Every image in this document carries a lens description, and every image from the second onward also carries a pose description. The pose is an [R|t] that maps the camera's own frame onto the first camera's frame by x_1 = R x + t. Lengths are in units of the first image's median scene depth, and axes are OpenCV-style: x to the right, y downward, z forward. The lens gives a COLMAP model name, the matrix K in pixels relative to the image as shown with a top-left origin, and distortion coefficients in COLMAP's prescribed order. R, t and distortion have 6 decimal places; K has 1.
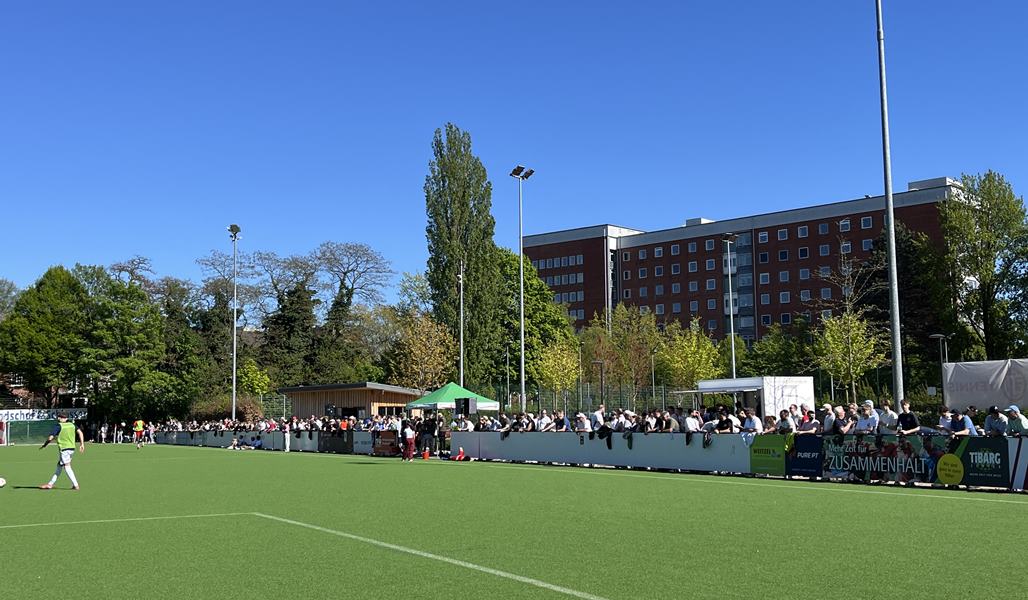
lens RADIAL K [[1075.3, 0, 517.1], [0, 1075.3, 302.7], [0, 0, 1]] dist [0.025143, 0.000000]
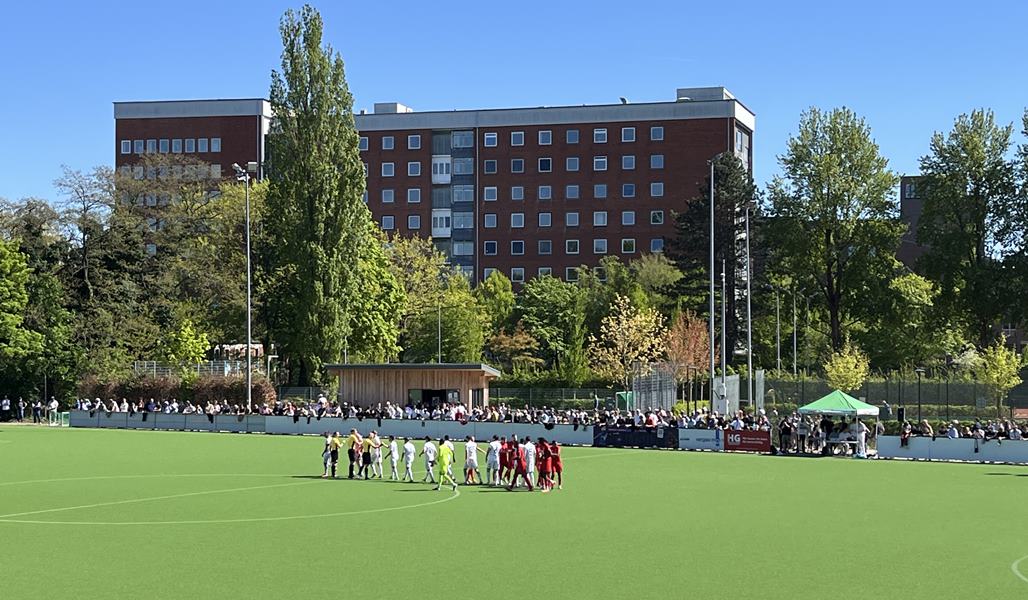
lens RADIAL K [[1772.5, 0, 502.6], [0, 1772.5, 281.6], [0, 0, 1]] dist [0.134056, 0.000000]
pose [[0.893635, 0.028354, 0.447897, -0.331184], [-0.060997, 0.996415, 0.058621, -0.034898], [-0.444629, -0.079706, 0.892161, -0.141543]]
